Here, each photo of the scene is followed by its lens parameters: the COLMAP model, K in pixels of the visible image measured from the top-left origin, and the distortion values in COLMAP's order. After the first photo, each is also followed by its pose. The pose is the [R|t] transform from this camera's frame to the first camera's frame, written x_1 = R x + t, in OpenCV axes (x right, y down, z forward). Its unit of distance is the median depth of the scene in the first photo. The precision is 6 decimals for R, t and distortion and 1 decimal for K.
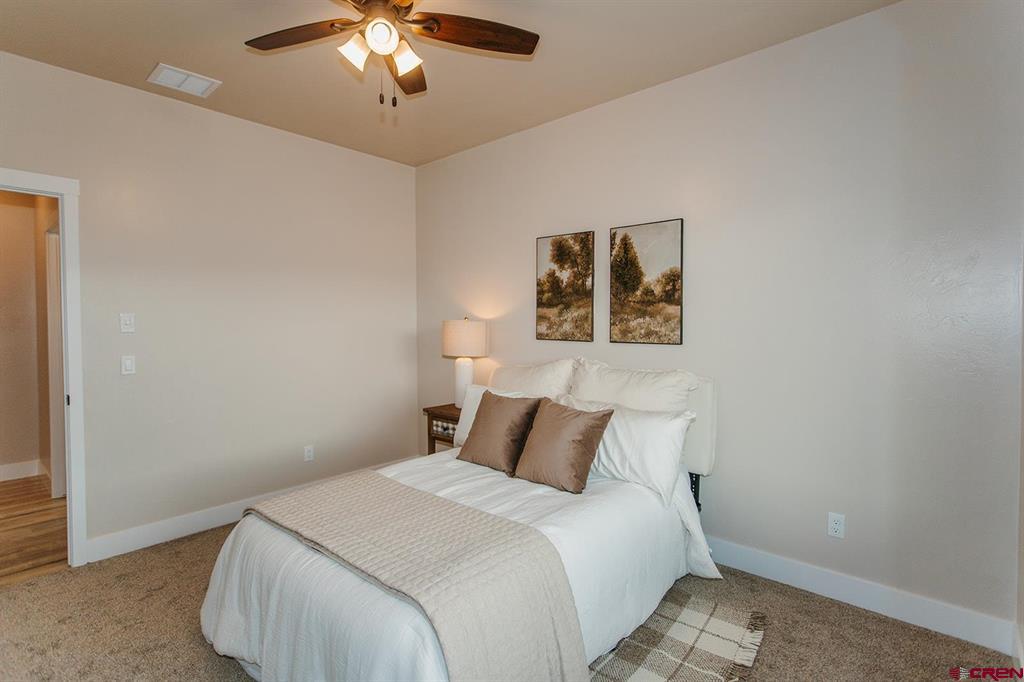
lens RADIAL K [[508.8, 0, 519.3], [0, 508.8, 336.3], [0, 0, 1]] dist [0.004442, 0.000328]
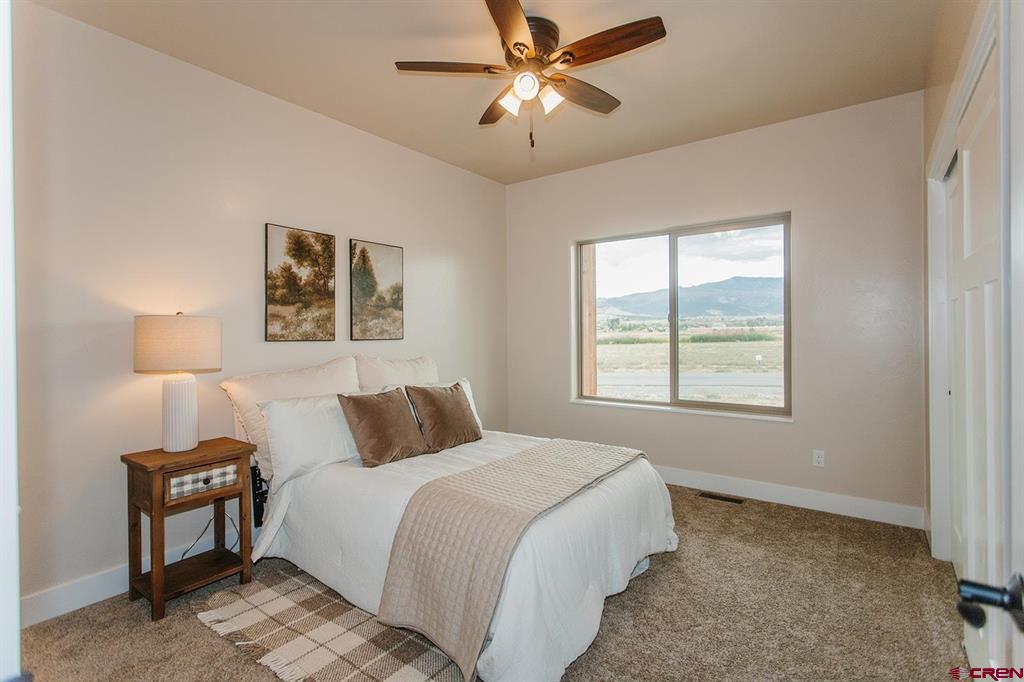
lens RADIAL K [[489.0, 0, 512.8], [0, 489.0, 335.5], [0, 0, 1]] dist [0.004031, -0.000180]
pose [[-0.089440, -0.008483, 0.995956, -0.882803], [0.034001, 0.999355, 0.011566, 0.000683], [-0.995412, 0.034898, -0.089094, 0.713334]]
